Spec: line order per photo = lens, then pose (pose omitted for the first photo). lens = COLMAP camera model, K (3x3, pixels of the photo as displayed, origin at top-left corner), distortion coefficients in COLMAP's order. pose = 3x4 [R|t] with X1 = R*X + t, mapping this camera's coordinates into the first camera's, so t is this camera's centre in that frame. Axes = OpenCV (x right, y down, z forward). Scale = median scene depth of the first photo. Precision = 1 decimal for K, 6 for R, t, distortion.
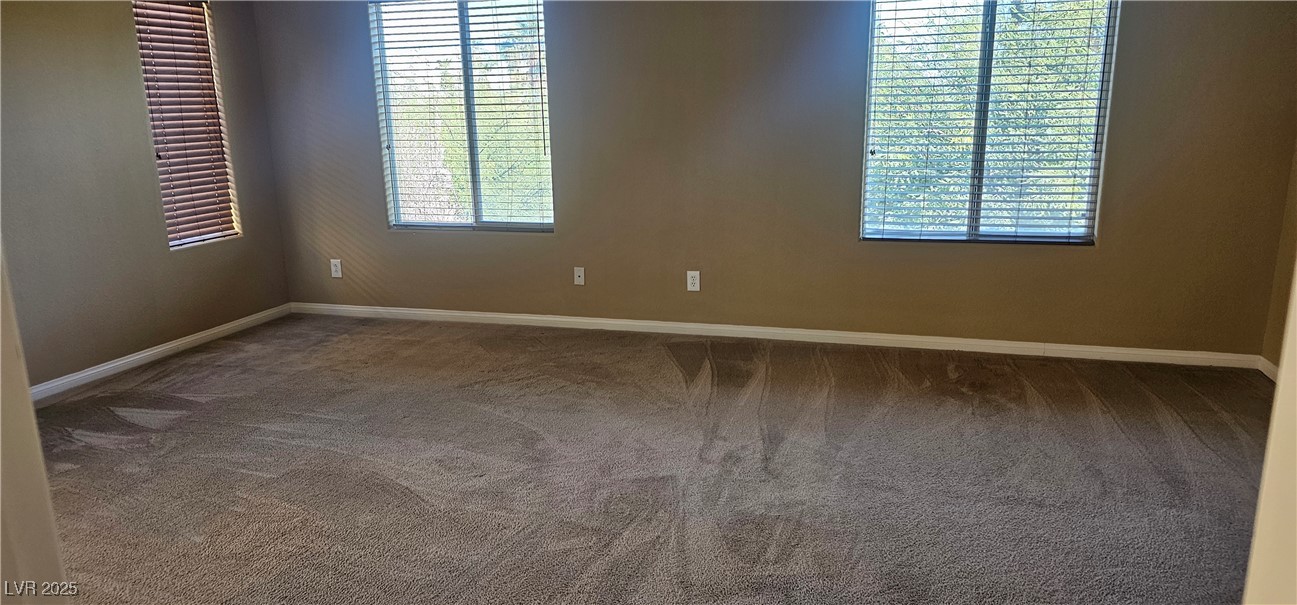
lens RADIAL K [[859.4, 0, 648.5], [0, 859.4, 302.5], [0, 0, 1]] dist [0.000392, -0.002828]
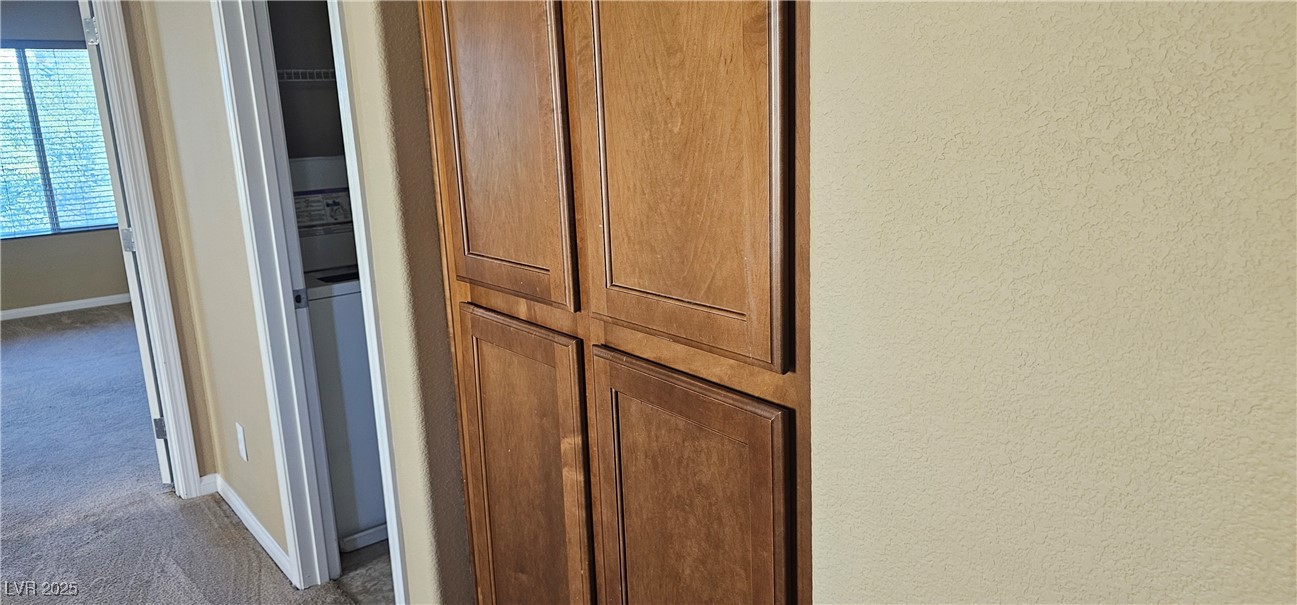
lens RADIAL K [[859.4, 0, 648.5], [0, 859.4, 302.5], [0, 0, 1]] dist [0.000392, -0.002828]
pose [[0.555685, -0.193679, 0.808519, -0.264289], [0.221342, 0.971853, 0.080680, 0.145767], [-0.801387, 0.134127, 0.582914, -0.633790]]
